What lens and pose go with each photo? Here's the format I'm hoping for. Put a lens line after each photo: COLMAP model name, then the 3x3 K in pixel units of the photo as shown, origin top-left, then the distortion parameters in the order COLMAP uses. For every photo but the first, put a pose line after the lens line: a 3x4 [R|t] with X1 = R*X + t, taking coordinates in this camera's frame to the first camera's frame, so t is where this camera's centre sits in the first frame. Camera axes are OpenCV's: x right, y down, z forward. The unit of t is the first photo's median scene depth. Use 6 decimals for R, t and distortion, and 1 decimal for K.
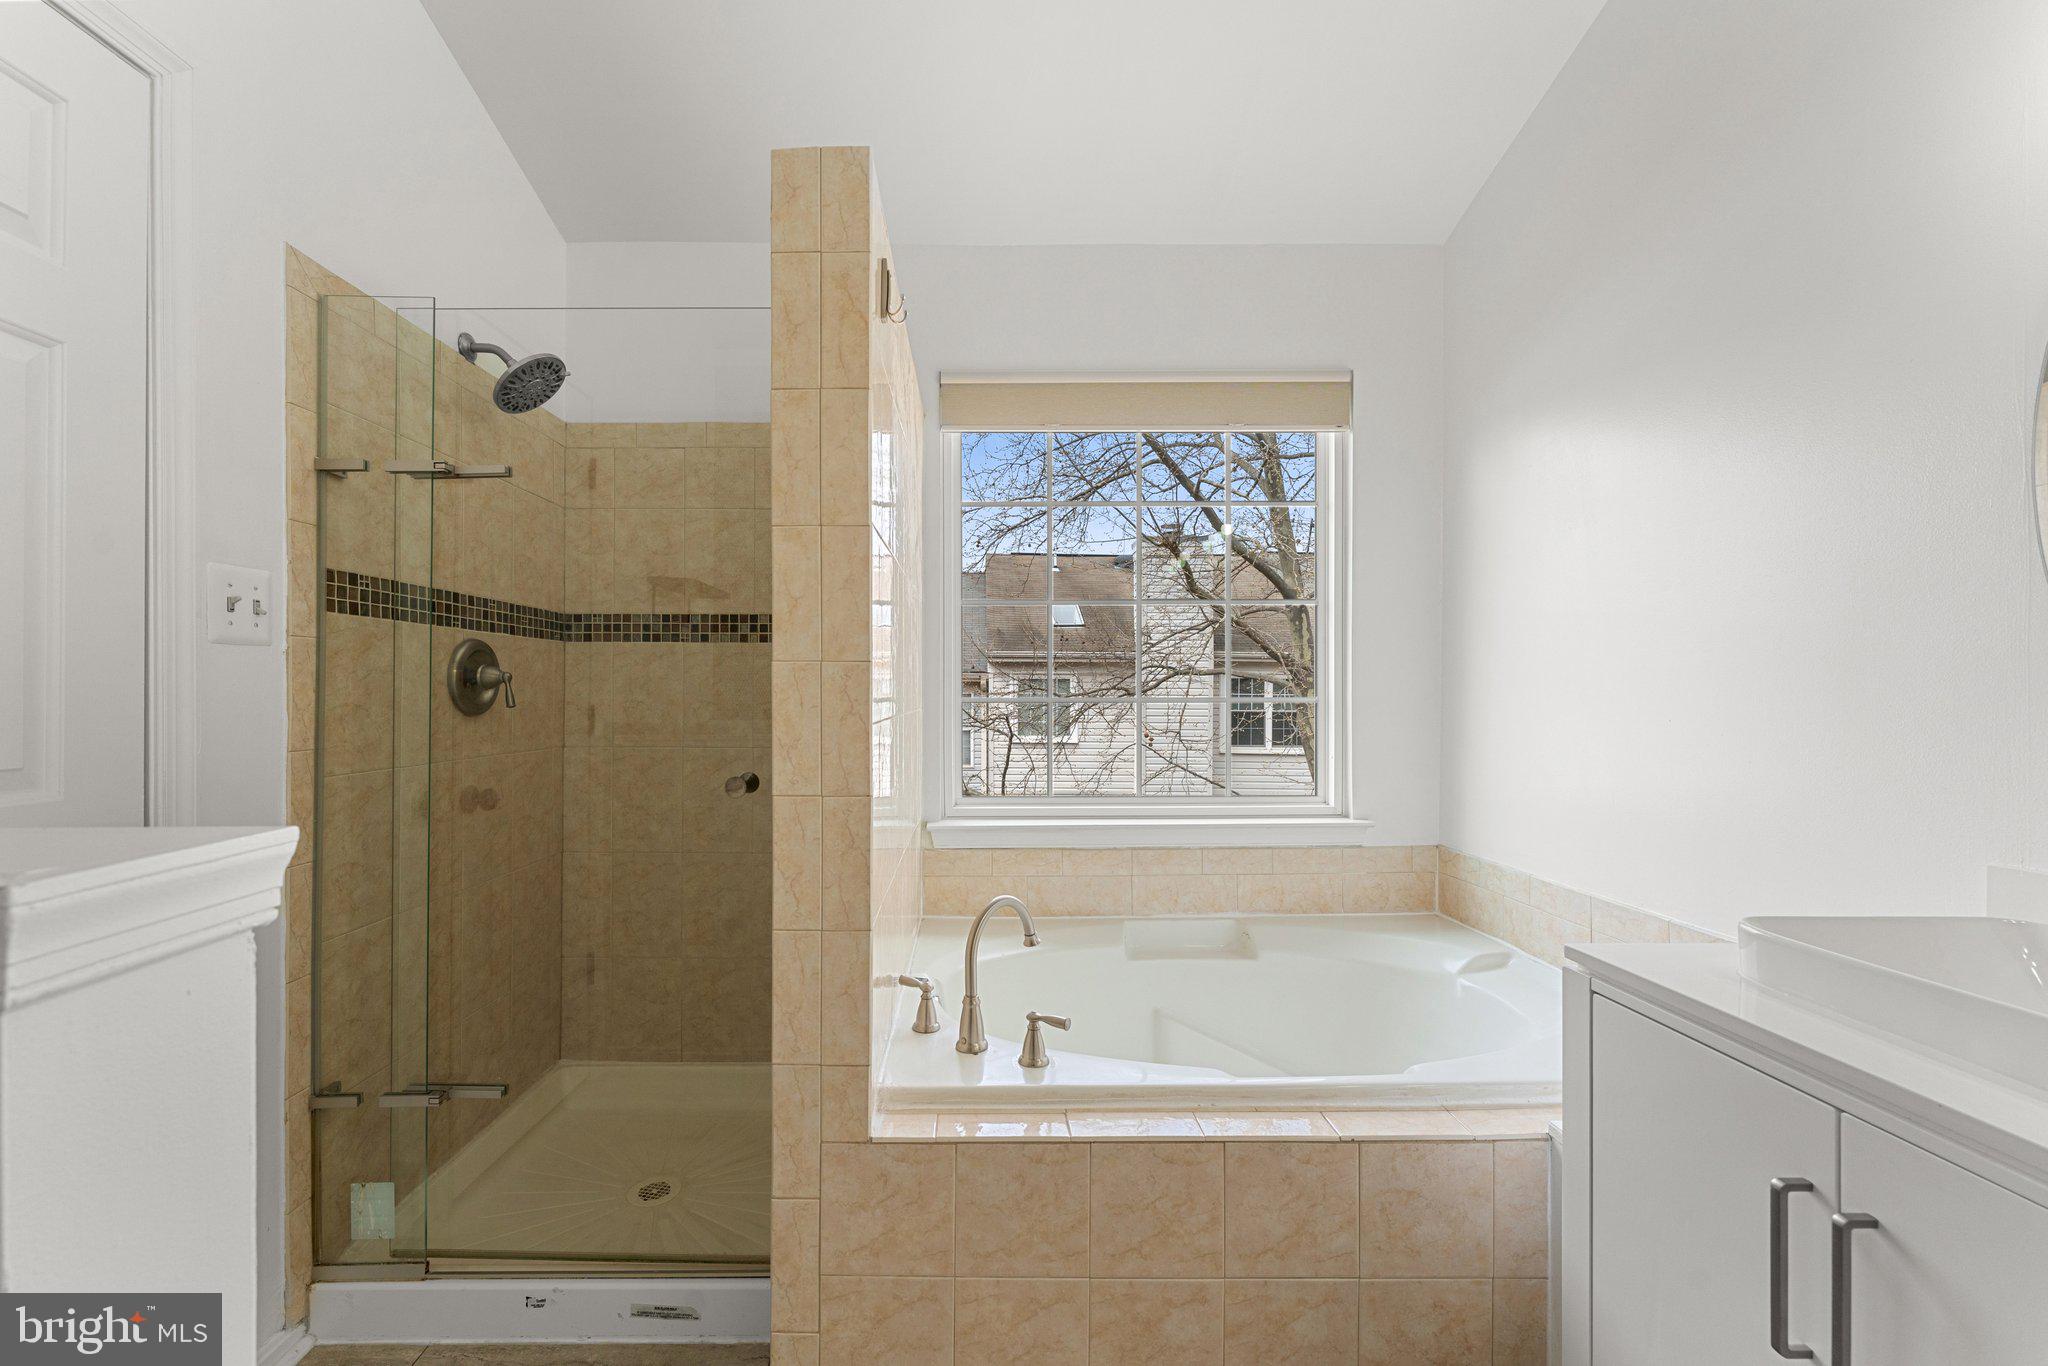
lens RADIAL K [[824.2, 0, 967.6], [0, 824.2, 682.2], [0, 0, 1]] dist [0.000957, 0.000429]
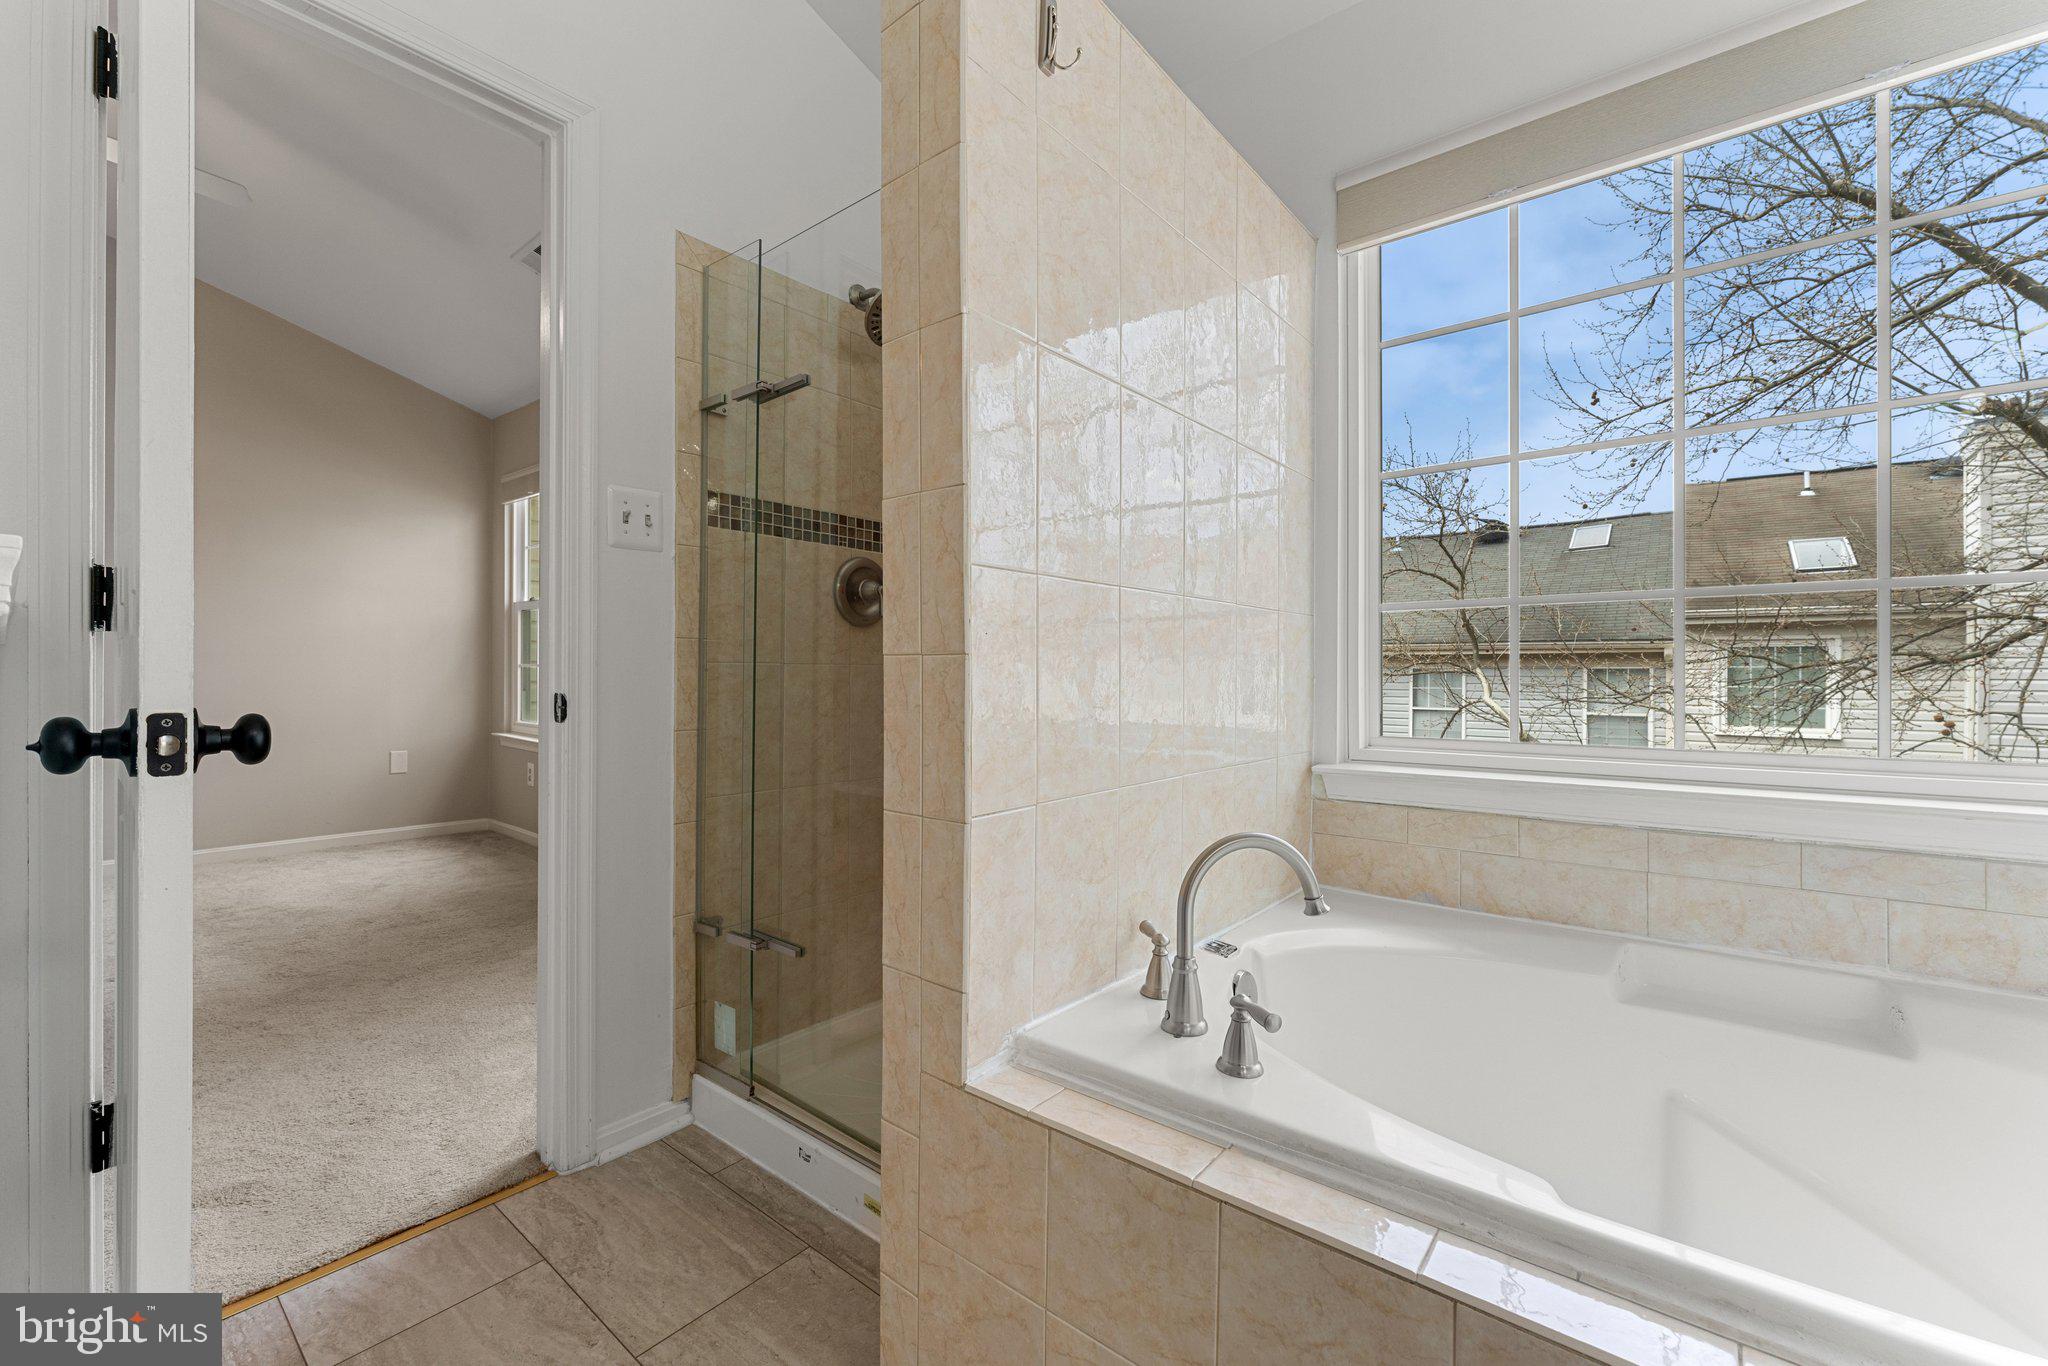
lens RADIAL K [[832.6, 0, 1027.6], [0, 832.6, 668.6], [0, 0, 1]] dist [-0.005433, -0.000046]
pose [[0.776762, -0.002040, -0.629791, 0.363716], [0.001187, 0.999998, -0.001776, 0.129030], [0.629793, 0.000632, 0.776763, 0.348527]]
